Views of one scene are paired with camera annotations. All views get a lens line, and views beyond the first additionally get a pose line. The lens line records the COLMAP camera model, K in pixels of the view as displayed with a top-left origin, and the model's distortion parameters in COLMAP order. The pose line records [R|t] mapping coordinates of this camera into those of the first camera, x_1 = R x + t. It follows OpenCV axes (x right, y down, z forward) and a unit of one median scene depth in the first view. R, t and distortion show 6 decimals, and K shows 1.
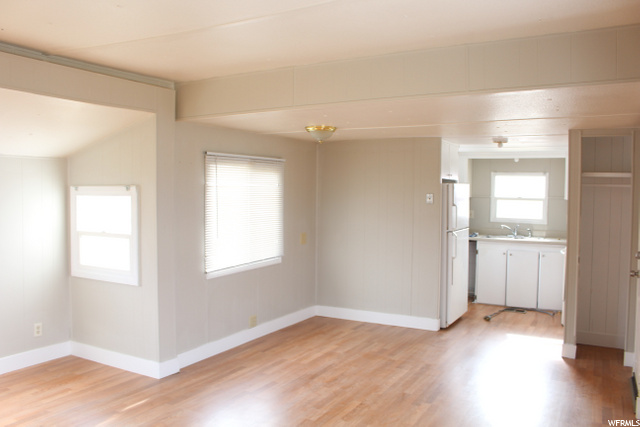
lens RADIAL K [[555.3, 0, 322.6], [0, 555.3, 214.3], [0, 0, 1]] dist [-0.078312, 0.020650]
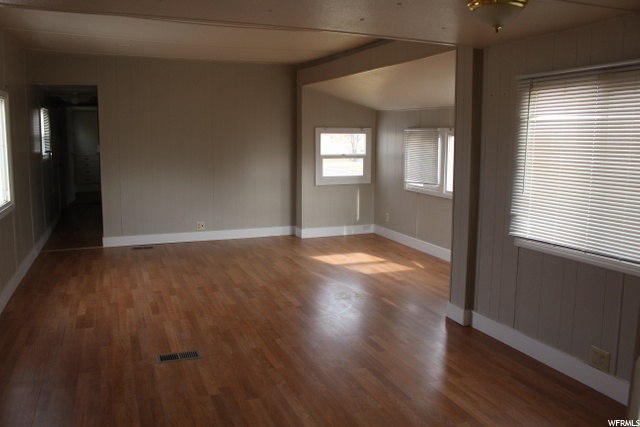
lens RADIAL K [[555.3, 0, 322.4], [0, 555.3, 212.3], [0, 0, 1]] dist [-0.078312, 0.020650]
pose [[-0.661823, 0.092656, -0.743912, 0.452902], [-0.031251, 0.988060, 0.150868, -0.029695], [0.749008, 0.123096, -0.651025, 1.104610]]
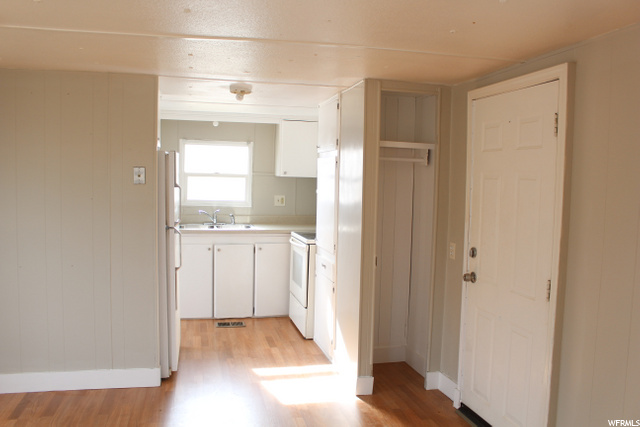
lens RADIAL K [[555.3, 0, 318.7], [0, 555.3, 215.9], [0, 0, 1]] dist [-0.078312, 0.020650]
pose [[0.752051, -0.044817, 0.657579, -0.058640], [0.012351, 0.998469, 0.053924, -0.014305], [-0.658989, -0.032432, 0.751453, 0.413041]]
